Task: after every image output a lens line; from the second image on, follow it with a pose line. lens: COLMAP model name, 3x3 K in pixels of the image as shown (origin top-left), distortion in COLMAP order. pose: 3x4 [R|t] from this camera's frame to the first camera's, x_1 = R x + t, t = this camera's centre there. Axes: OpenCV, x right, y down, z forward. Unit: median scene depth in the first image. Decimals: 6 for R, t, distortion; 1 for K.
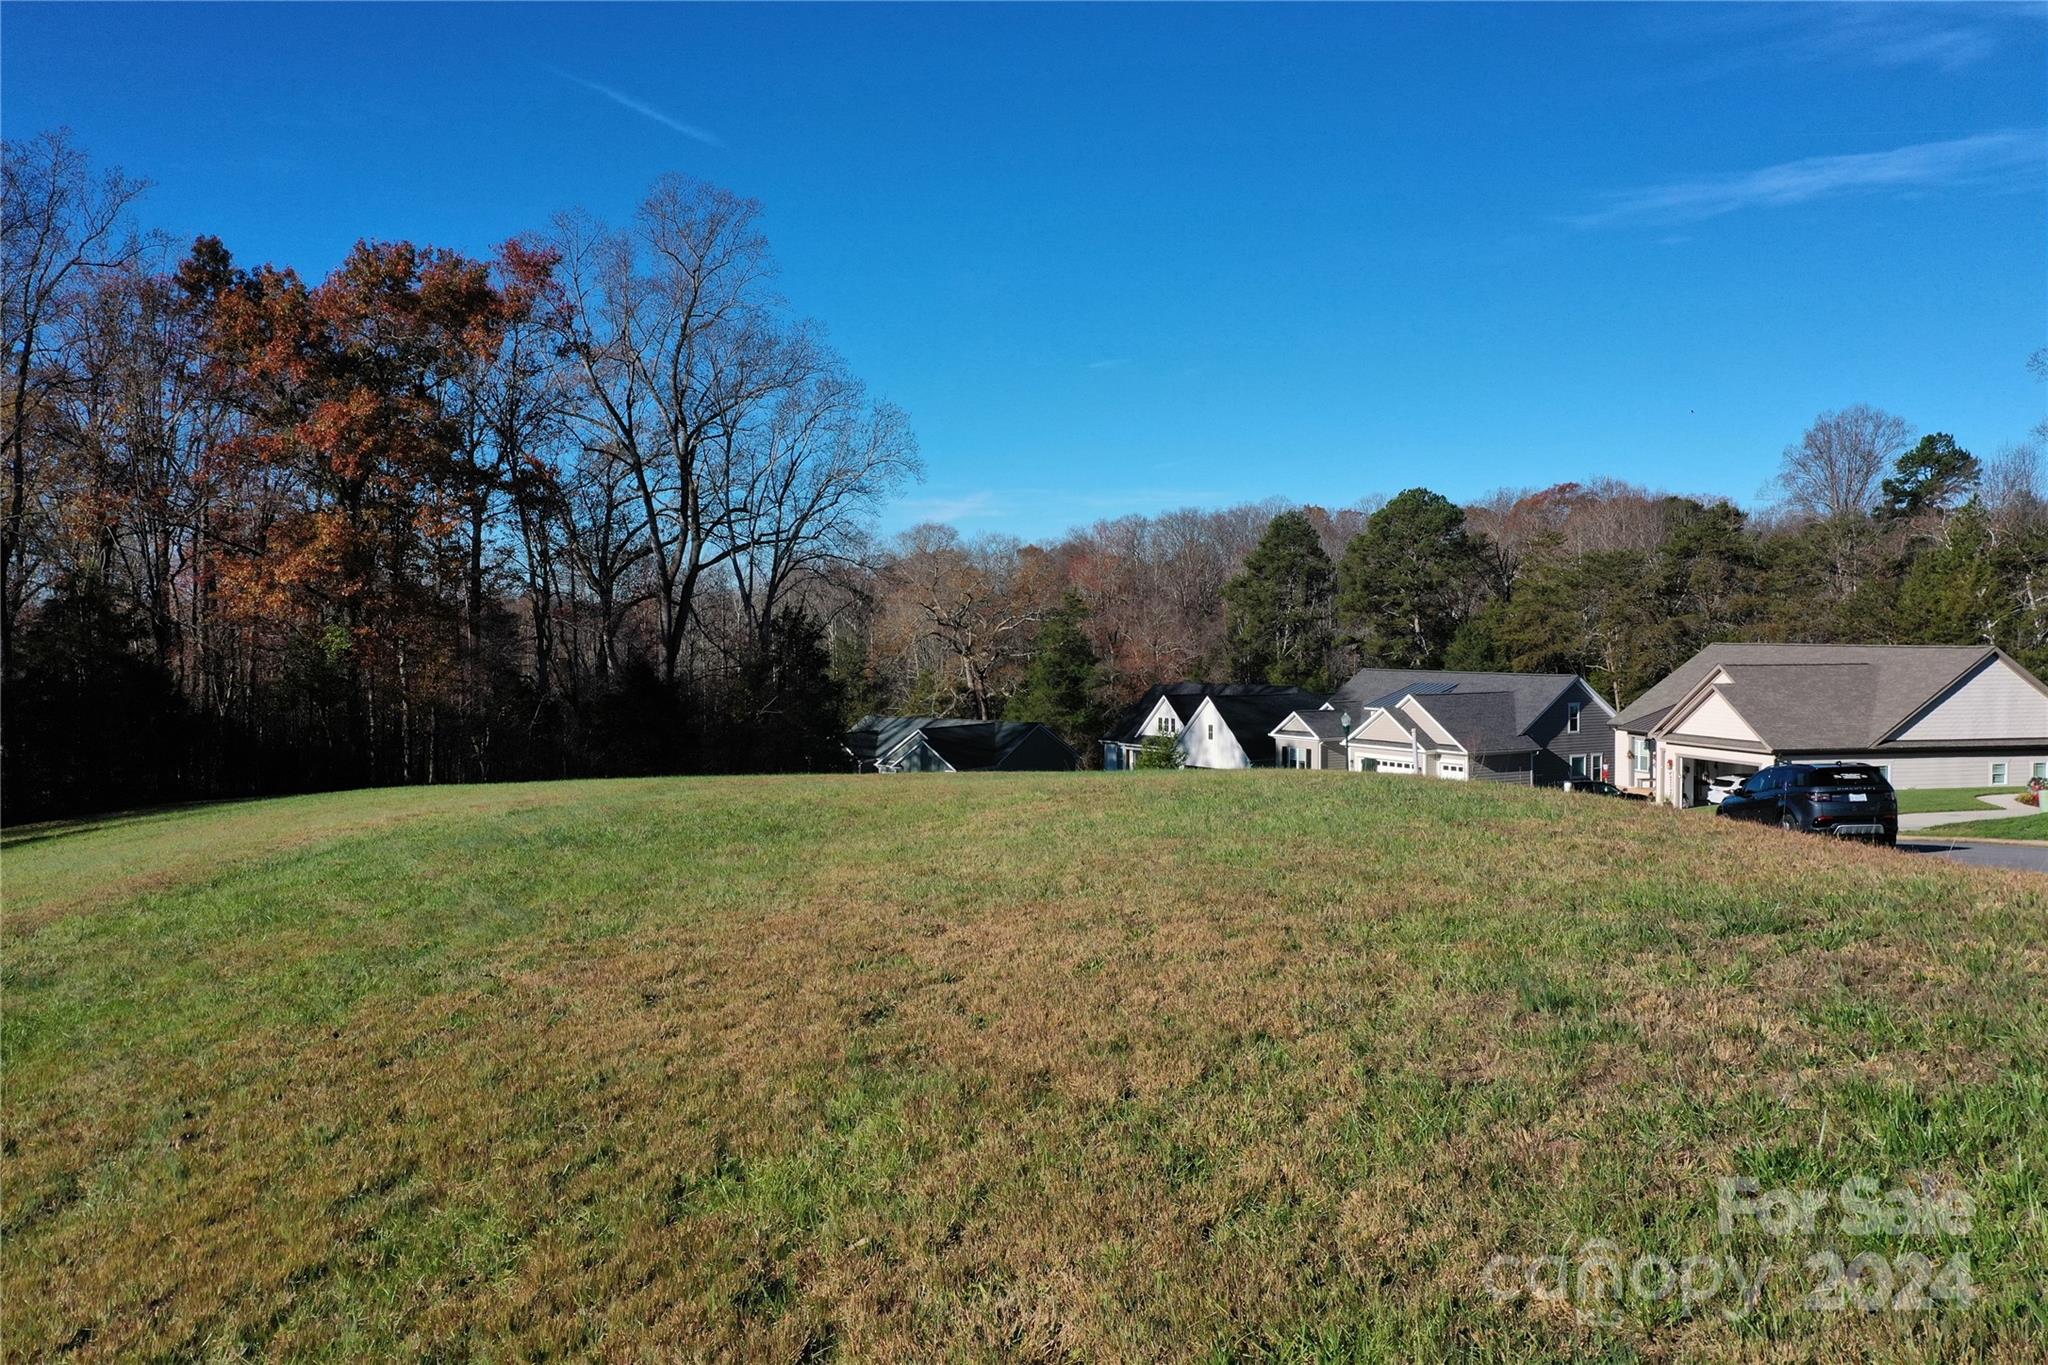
lens RADIAL K [[1605.1, 0, 1024.0], [0, 1605.1, 682.5], [0, 0, 1]] dist [0.002656, 0.001012]
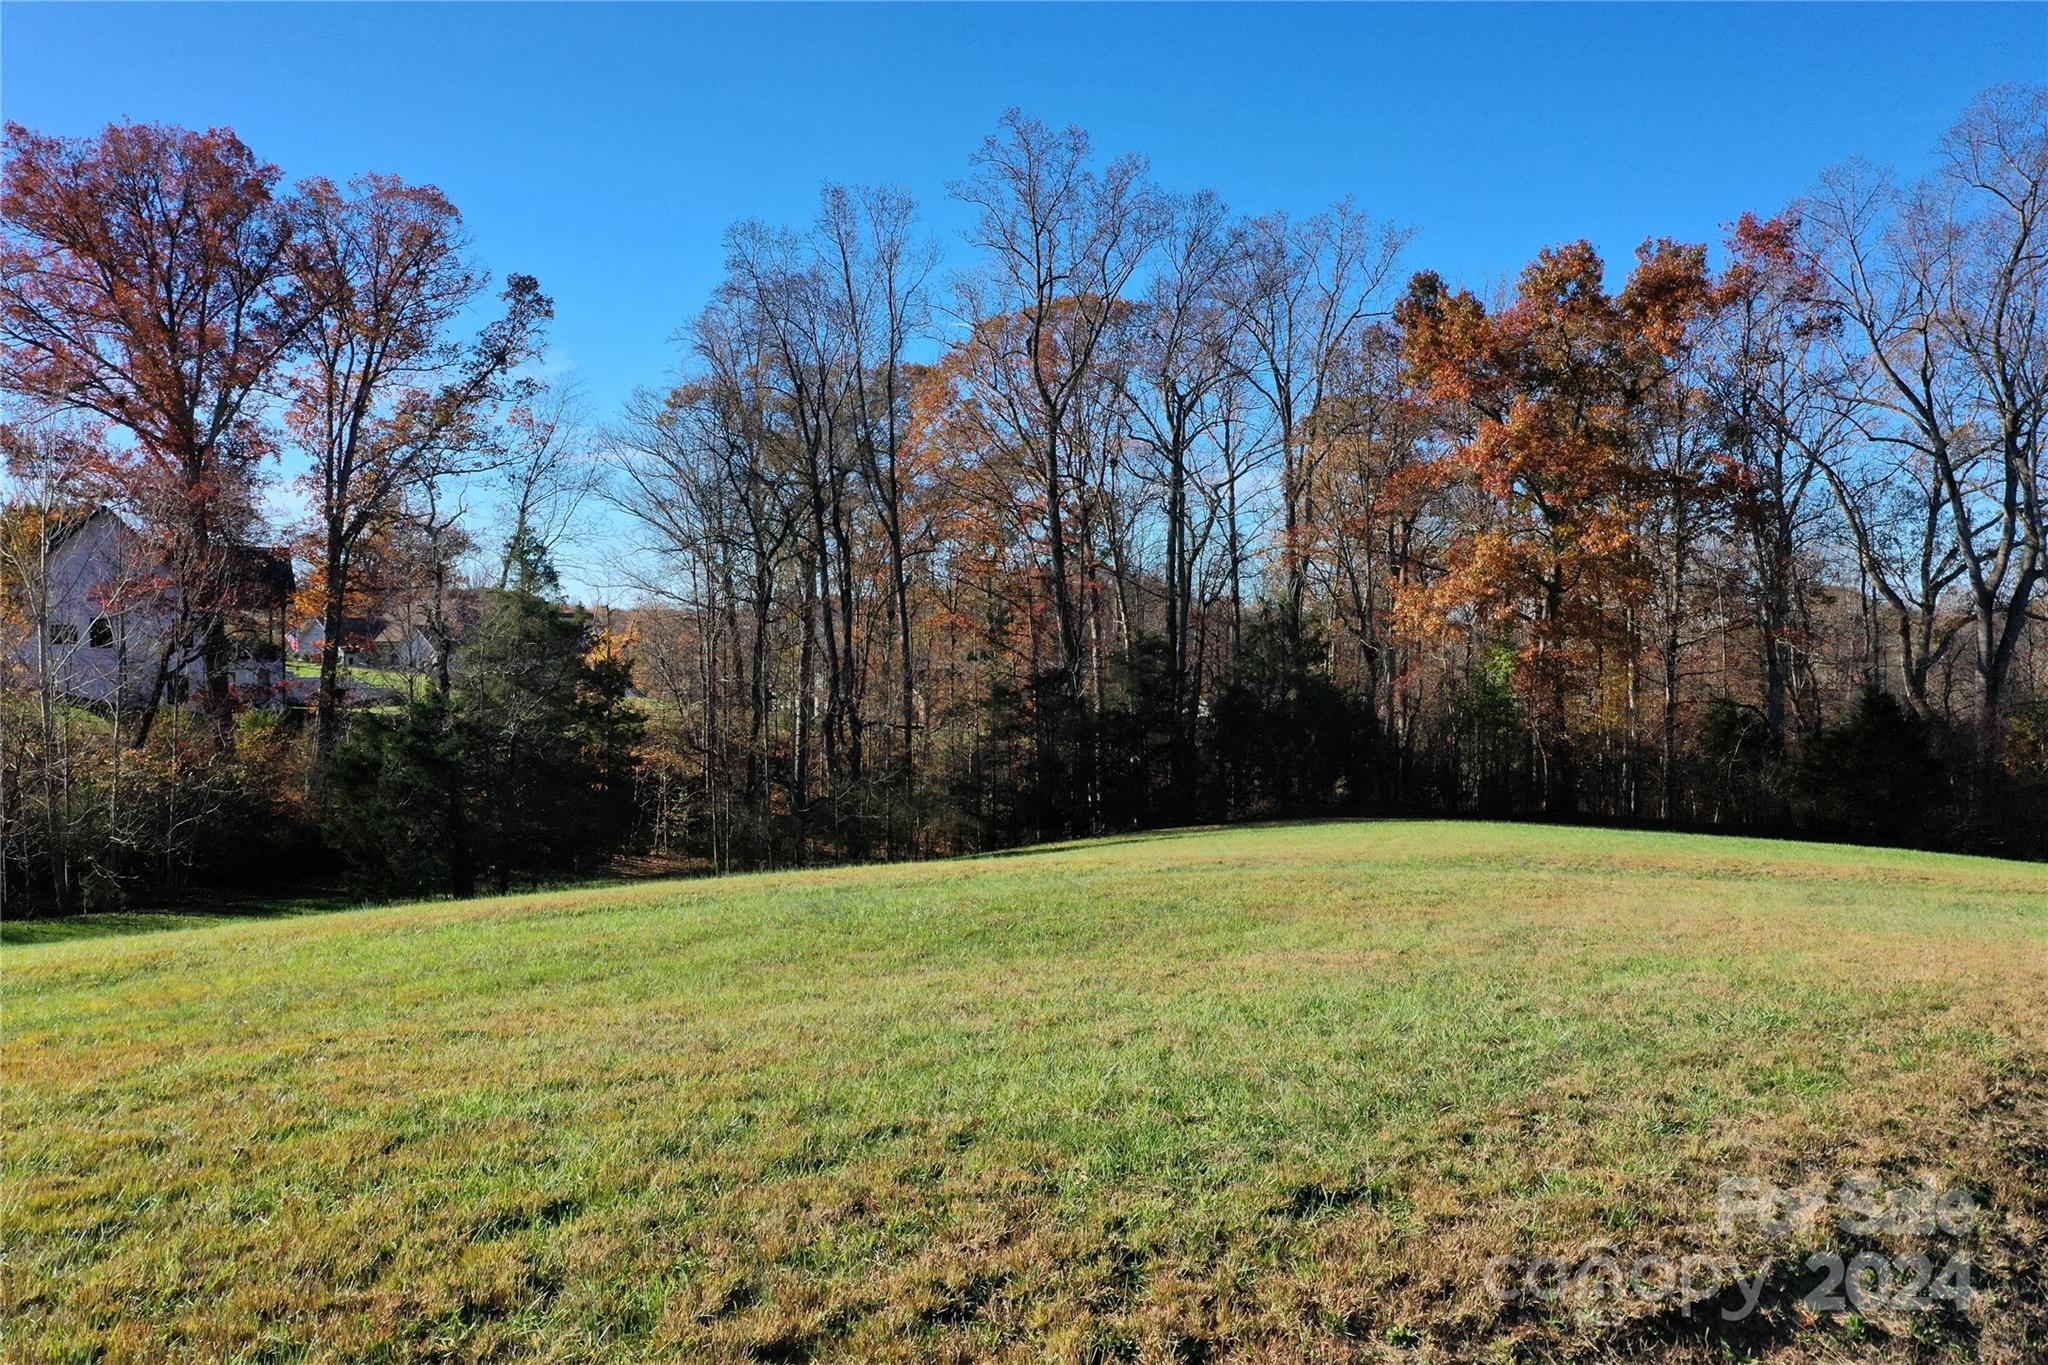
lens RADIAL K [[1605.1, 0, 1024.0], [0, 1605.1, 682.5], [0, 0, 1]] dist [0.002656, 0.001012]
pose [[0.626826, 0.021445, -0.778864, 0.108380], [-0.027075, 0.999617, 0.005734, -0.009284], [0.778689, 0.017493, 0.627166, 0.118211]]
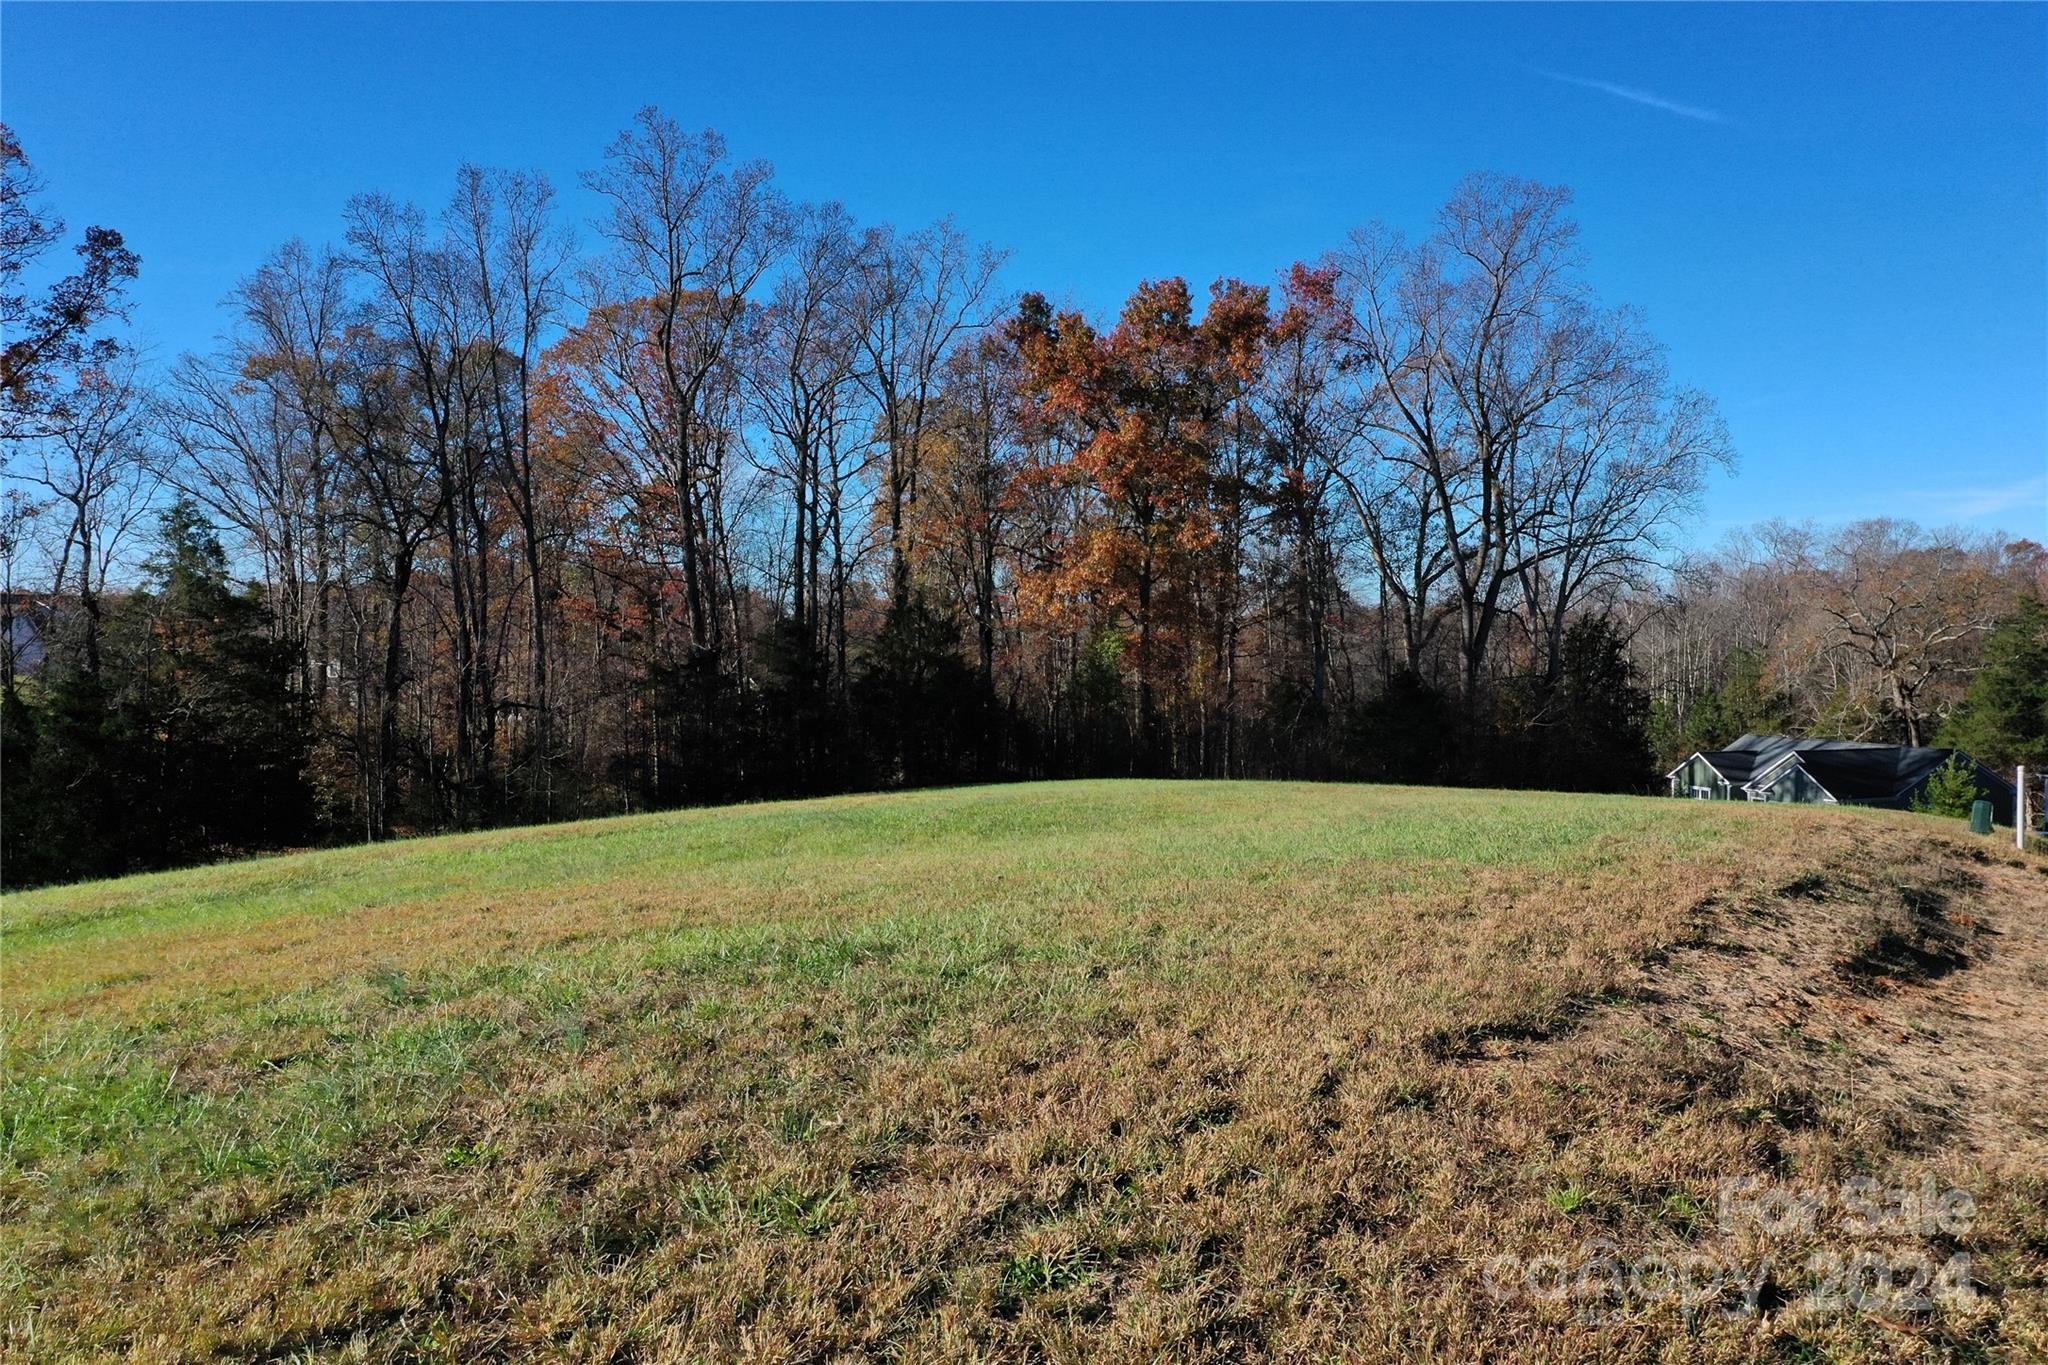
lens RADIAL K [[1605.1, 0, 1024.0], [0, 1605.1, 682.5], [0, 0, 1]] dist [0.002656, 0.001012]
pose [[0.833583, 0.020645, -0.552008, 0.096984], [-0.023511, 0.999722, 0.001885, -0.000807], [0.551893, 0.011407, 0.833837, 0.031698]]
